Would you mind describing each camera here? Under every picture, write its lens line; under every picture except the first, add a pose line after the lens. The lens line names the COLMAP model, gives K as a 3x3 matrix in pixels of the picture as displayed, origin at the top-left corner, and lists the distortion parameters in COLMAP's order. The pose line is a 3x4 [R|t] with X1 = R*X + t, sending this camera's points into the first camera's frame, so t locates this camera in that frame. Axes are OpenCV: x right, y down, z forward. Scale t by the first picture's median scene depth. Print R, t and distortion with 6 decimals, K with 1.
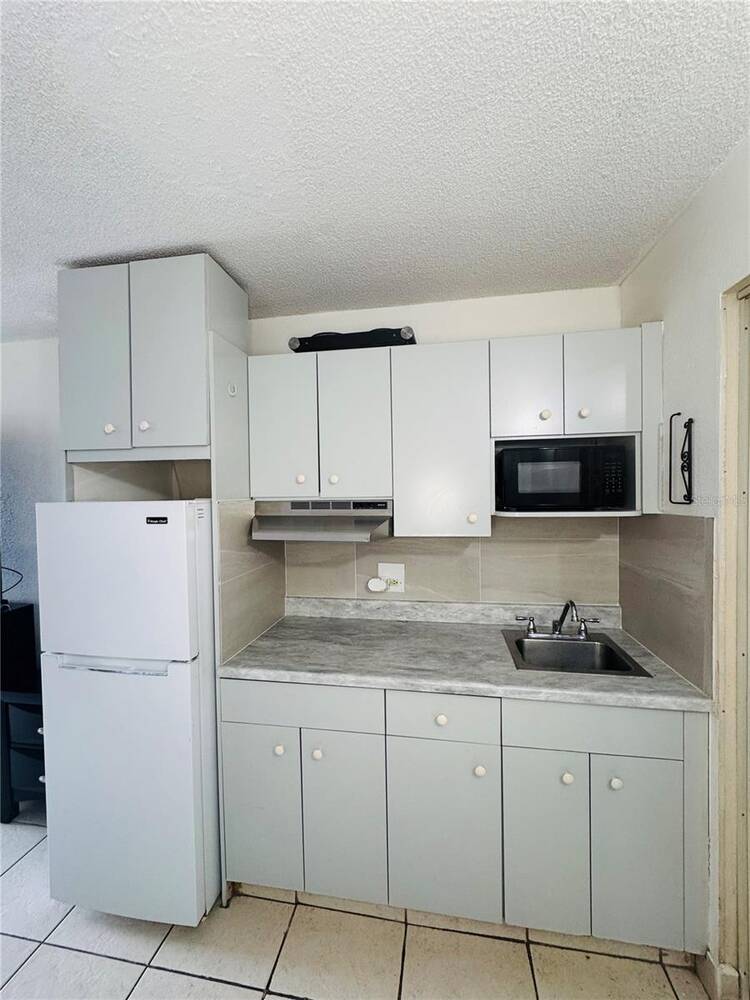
lens RADIAL K [[399.4, 0, 375.0], [0, 399.4, 500.0], [0, 0, 1]] dist [-0.000196, 0.000120]
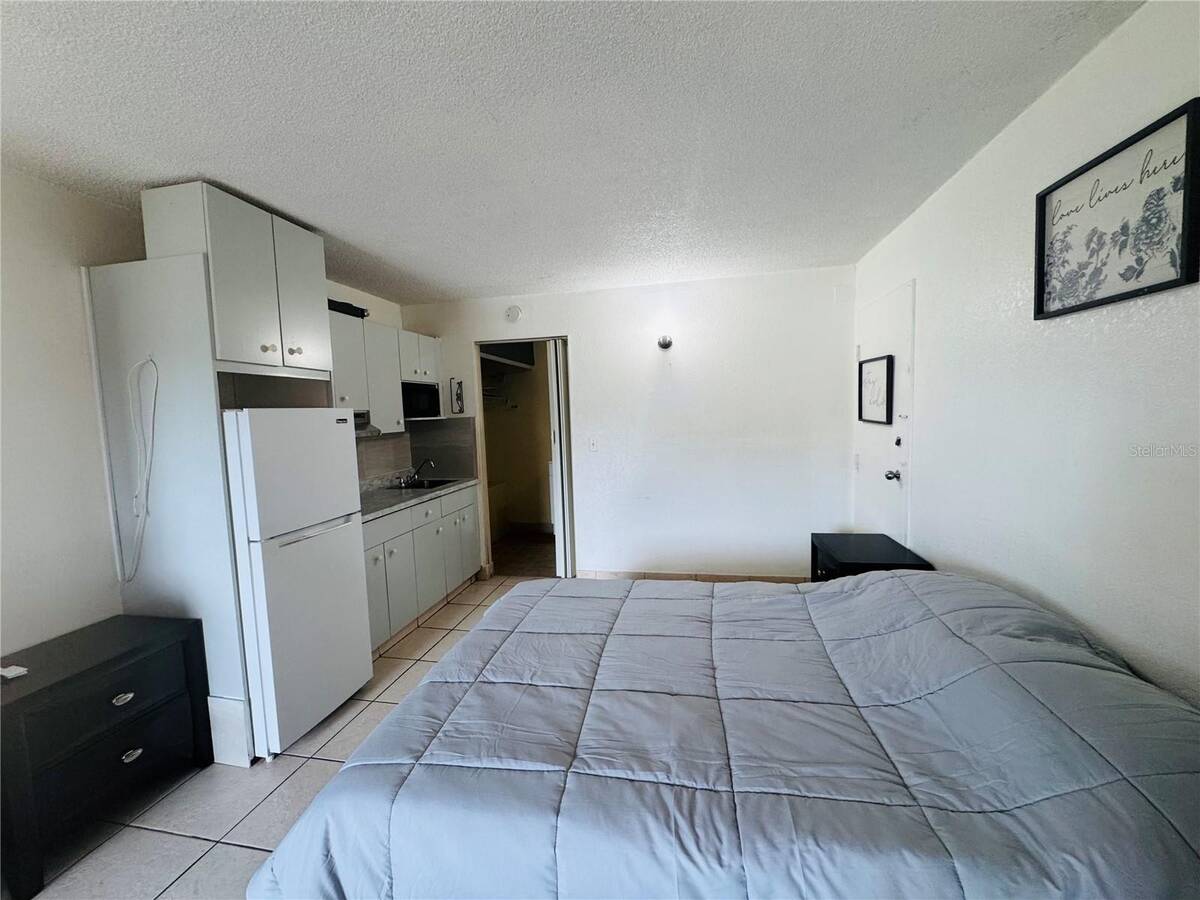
lens RADIAL K [[479.3, 0, 598.9], [0, 479.3, 448.3], [0, 0, 1]] dist [-0.000196, 0.000120]
pose [[0.027236, -0.061727, 0.997721, -1.949792], [0.056746, 0.996578, 0.060107, 0.084568], [-0.998017, 0.054980, 0.030645, -0.008593]]
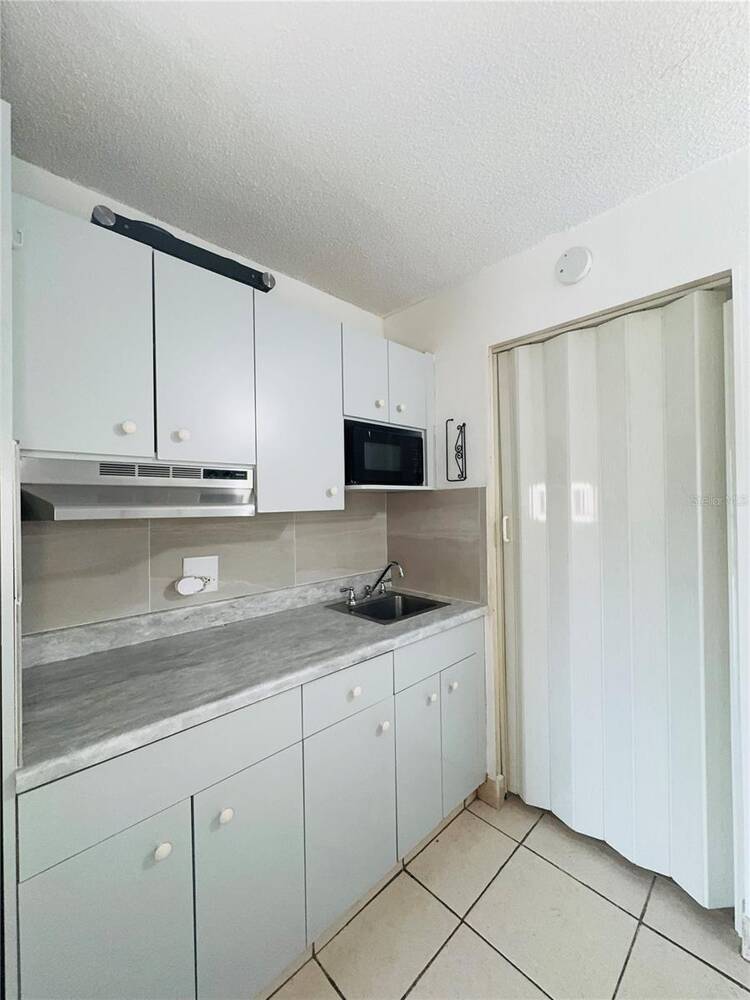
lens RADIAL K [[399.4, 0, 375.0], [0, 399.4, 500.0], [0, 0, 1]] dist [-0.000196, 0.000120]
pose [[0.594046, 0.011312, 0.804352, -0.482703], [0.024149, 0.999200, -0.031887, 0.098174], [-0.804069, 0.038367, 0.593297, 0.308493]]
